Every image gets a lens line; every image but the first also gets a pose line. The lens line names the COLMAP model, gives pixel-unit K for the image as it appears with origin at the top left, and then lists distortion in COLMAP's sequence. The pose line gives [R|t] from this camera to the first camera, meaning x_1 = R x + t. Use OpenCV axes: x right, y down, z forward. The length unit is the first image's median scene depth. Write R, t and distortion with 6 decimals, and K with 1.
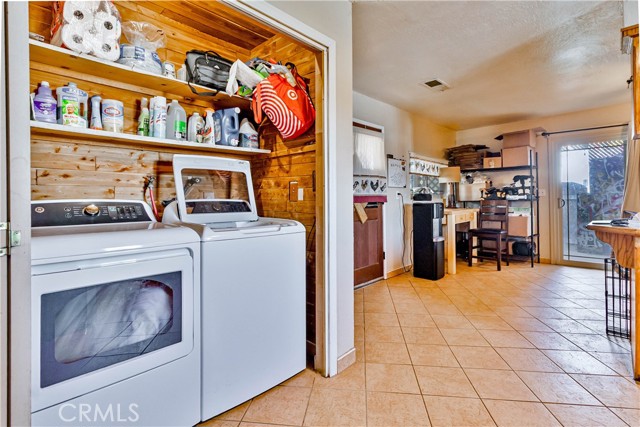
lens RADIAL K [[306.8, 0, 321.8], [0, 306.8, 197.6], [0, 0, 1]] dist [-0.001126, -0.000212]
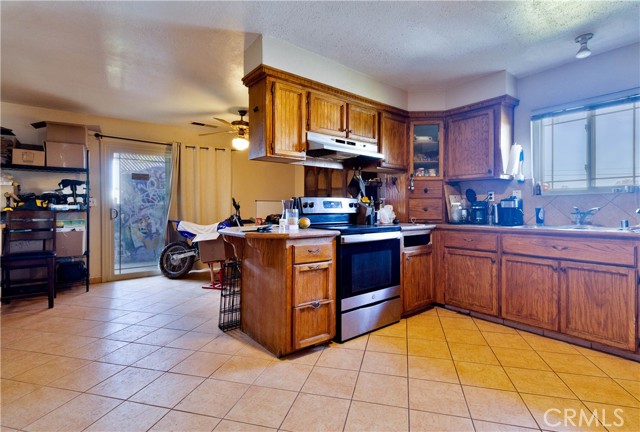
lens RADIAL K [[306.8, 0, 325.2], [0, 306.8, 208.1], [0, 0, 1]] dist [-0.001126, -0.000212]
pose [[0.122796, 0.009055, 0.992391, -0.059977], [-0.006290, 0.999945, -0.008346, 0.003789], [-0.992412, -0.005217, 0.122846, 0.247144]]
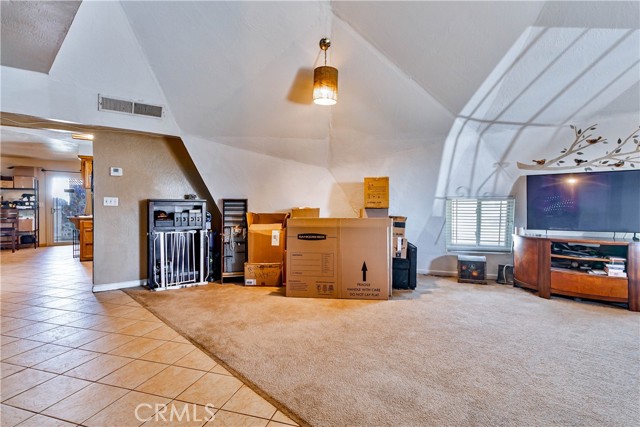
lens RADIAL K [[306.8, 0, 323.0], [0, 306.8, 207.6], [0, 0, 1]] dist [-0.001126, -0.000212]
pose [[0.161315, 0.004698, 0.986892, -0.694031], [-0.008884, 0.999955, -0.003308, -0.008107], [-0.986863, -0.008234, 0.161349, -0.800013]]
